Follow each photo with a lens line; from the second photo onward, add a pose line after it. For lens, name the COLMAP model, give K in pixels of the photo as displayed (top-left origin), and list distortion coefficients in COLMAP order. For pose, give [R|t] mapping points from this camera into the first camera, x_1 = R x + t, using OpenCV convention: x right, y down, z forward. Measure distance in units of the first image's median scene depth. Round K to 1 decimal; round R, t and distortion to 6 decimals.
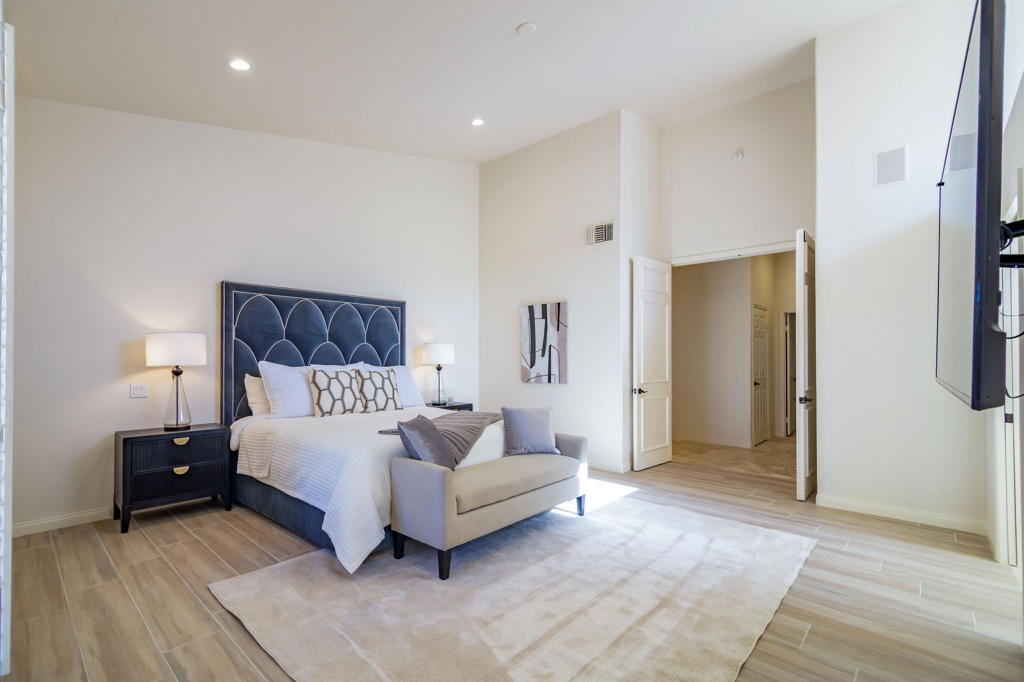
lens RADIAL K [[457.4, 0, 509.1], [0, 457.4, 339.7], [0, 0, 1]] dist [0.001750, -0.000279]
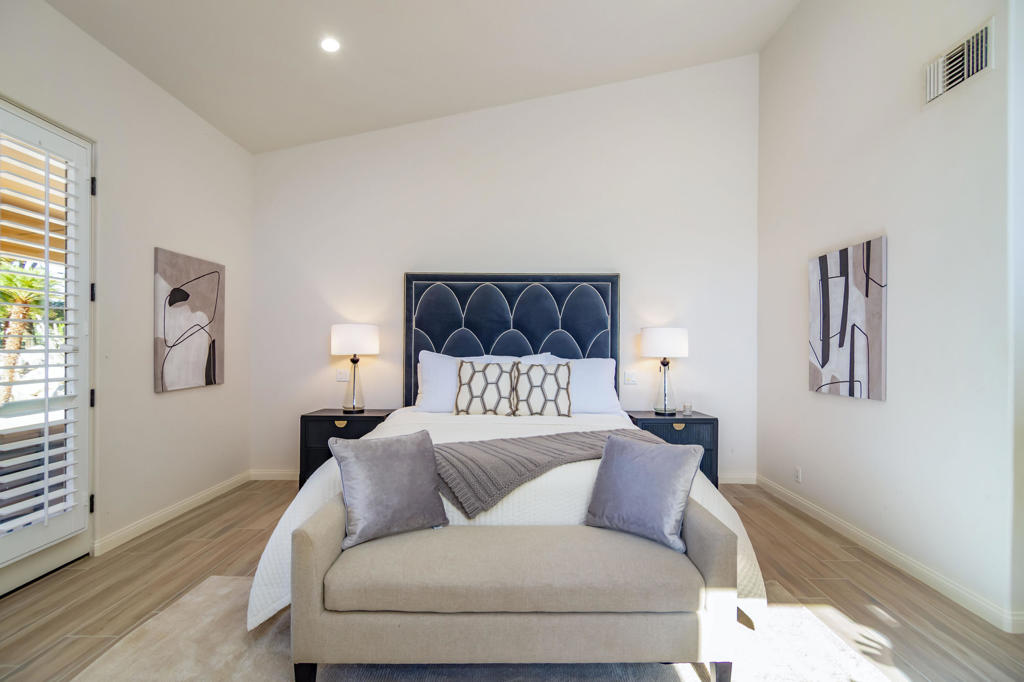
lens RADIAL K [[457.4, 0, 509.1], [0, 457.4, 339.7], [0, 0, 1]] dist [0.001750, -0.000279]
pose [[0.665790, -0.010928, -0.746059, 0.244598], [0.025815, 0.999631, 0.008395, 0.015859], [0.745693, -0.024849, 0.665826, 0.393871]]
